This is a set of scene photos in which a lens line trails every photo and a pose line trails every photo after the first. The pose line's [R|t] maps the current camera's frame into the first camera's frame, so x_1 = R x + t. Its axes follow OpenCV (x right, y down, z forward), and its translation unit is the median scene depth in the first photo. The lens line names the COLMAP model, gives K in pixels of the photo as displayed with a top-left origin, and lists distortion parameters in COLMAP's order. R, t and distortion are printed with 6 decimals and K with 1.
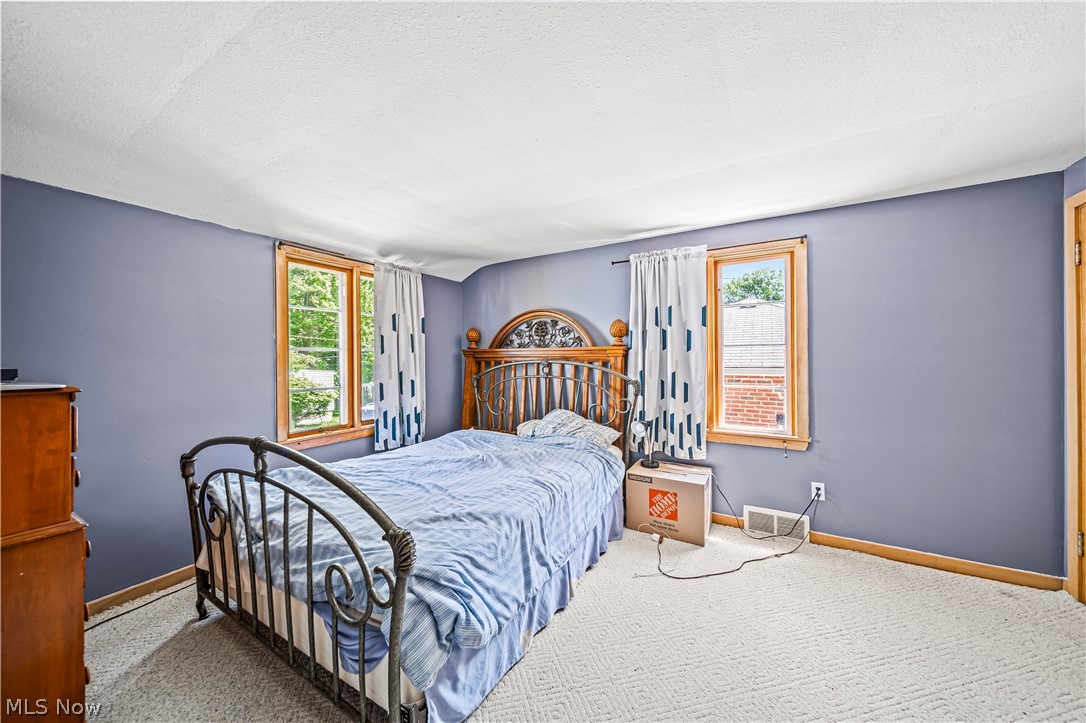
lens RADIAL K [[376.3, 0, 547.7], [0, 376.3, 353.7], [0, 0, 1]] dist [0.000203, -0.000963]
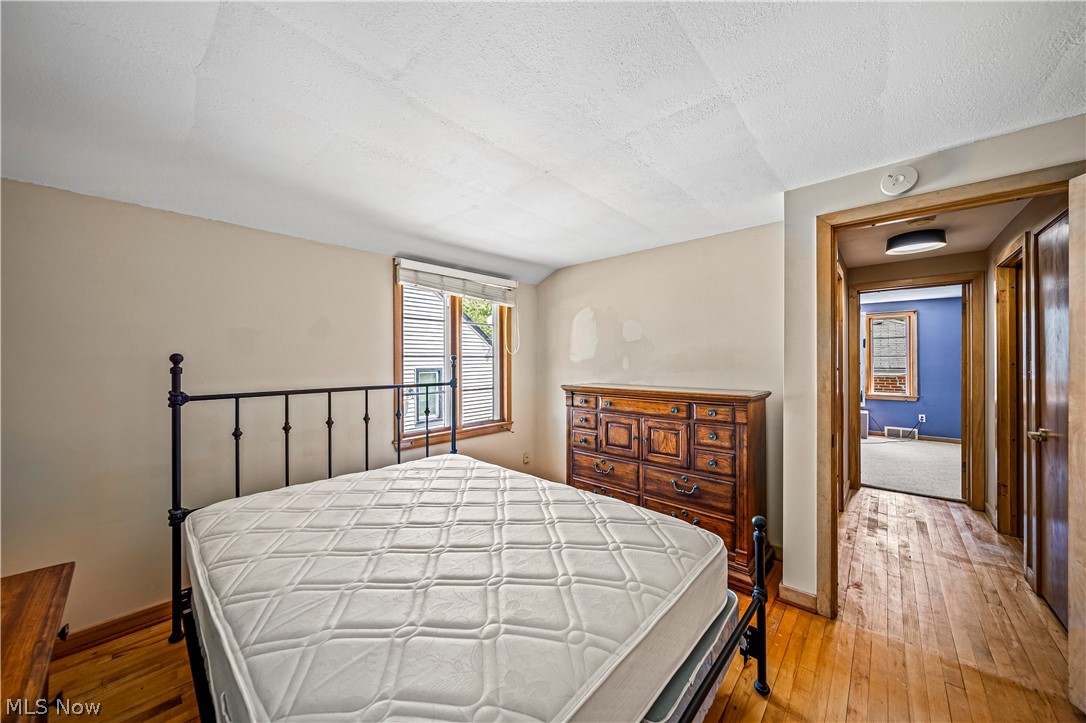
lens RADIAL K [[376.3, 0, 543.6], [0, 376.3, 360.4], [0, 0, 1]] dist [0.000203, -0.000963]
pose [[0.978309, -0.003088, -0.207129, -1.069098], [0.003869, 0.999987, 0.003367, -0.013650], [0.207116, -0.004095, 0.978308, -1.724657]]
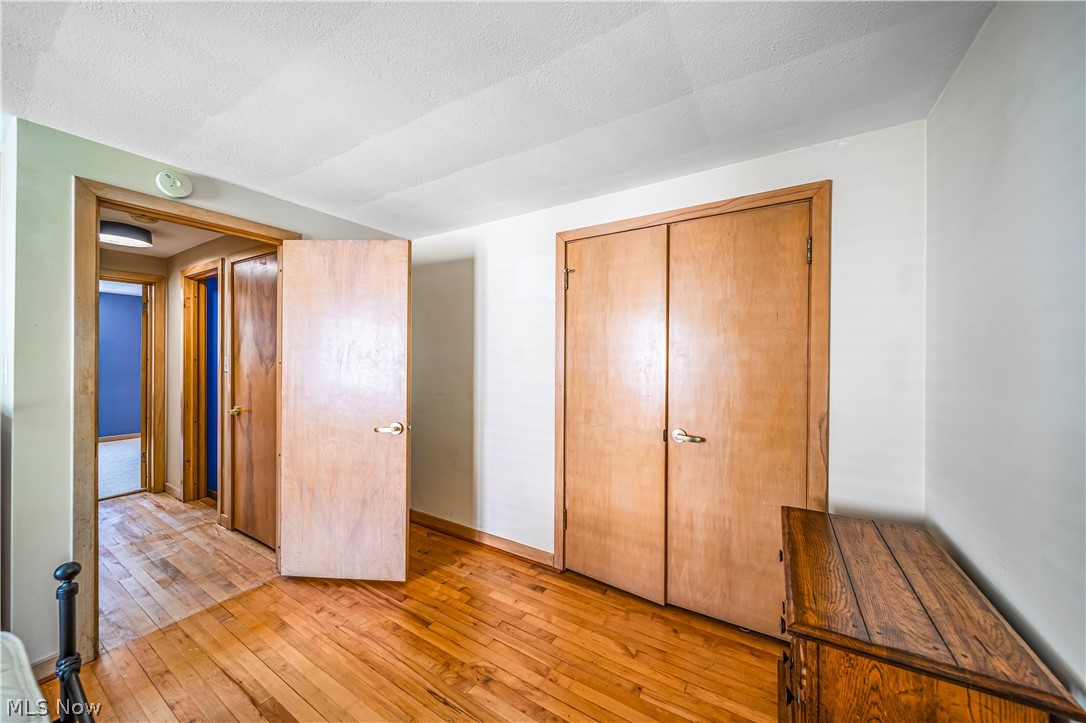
lens RADIAL K [[376.3, 0, 545.4], [0, 376.3, 360.9], [0, 0, 1]] dist [0.000203, -0.000963]
pose [[0.028457, -0.010208, 0.999543, -1.390887], [-0.004838, 0.999935, 0.010350, -0.006709], [-0.999583, -0.005131, 0.028406, -1.608749]]
